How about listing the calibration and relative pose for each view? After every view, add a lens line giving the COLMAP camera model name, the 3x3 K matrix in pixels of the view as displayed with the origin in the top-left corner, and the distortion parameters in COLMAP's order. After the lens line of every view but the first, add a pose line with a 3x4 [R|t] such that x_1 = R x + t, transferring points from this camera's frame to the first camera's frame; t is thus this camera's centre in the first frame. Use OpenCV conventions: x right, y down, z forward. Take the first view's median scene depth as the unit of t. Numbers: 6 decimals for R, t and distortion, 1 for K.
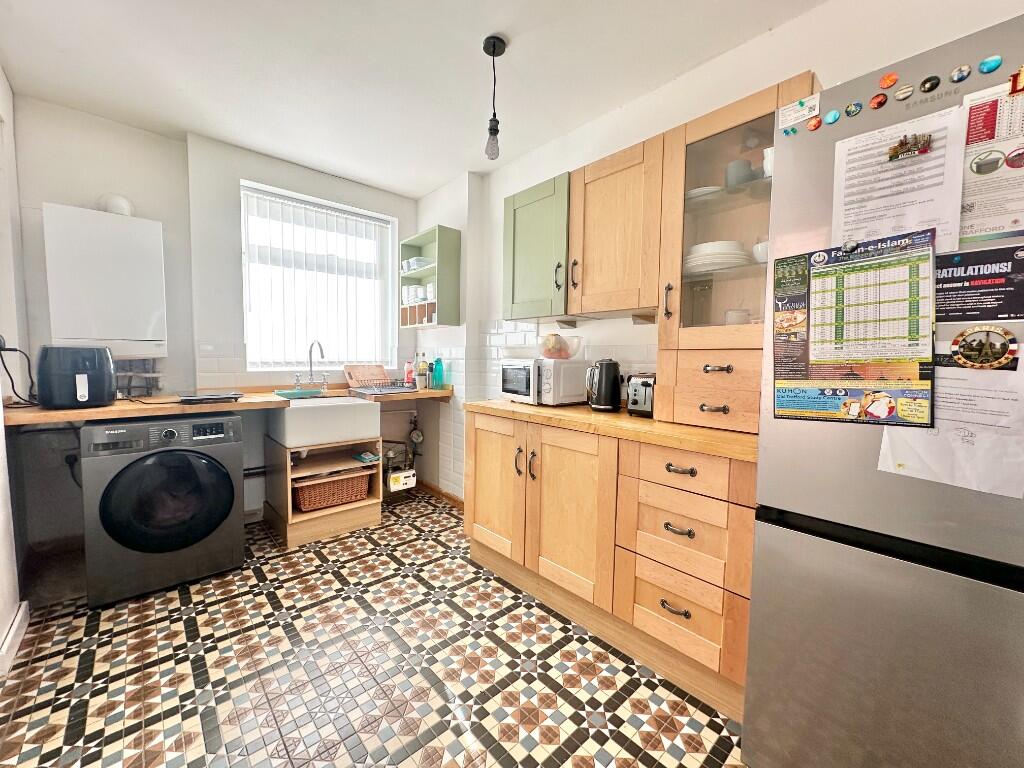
lens RADIAL K [[407.7, 0, 510.4], [0, 407.7, 383.6], [0, 0, 1]] dist [-0.000660, 0.000271]
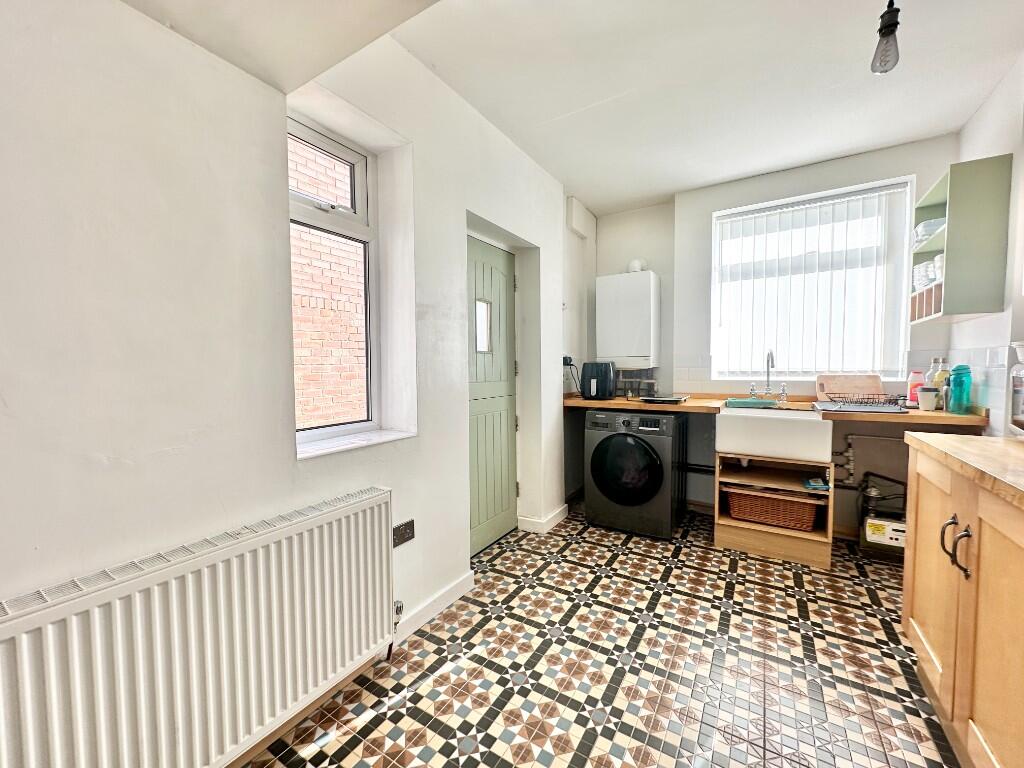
lens RADIAL K [[407.7, 0, 510.4], [0, 407.7, 383.6], [0, 0, 1]] dist [-0.000660, 0.000271]
pose [[0.273073, 0.027296, -0.961606, 0.326027], [-0.051966, 0.998556, 0.013587, -0.006751], [0.960589, 0.046261, 0.274097, 0.172441]]
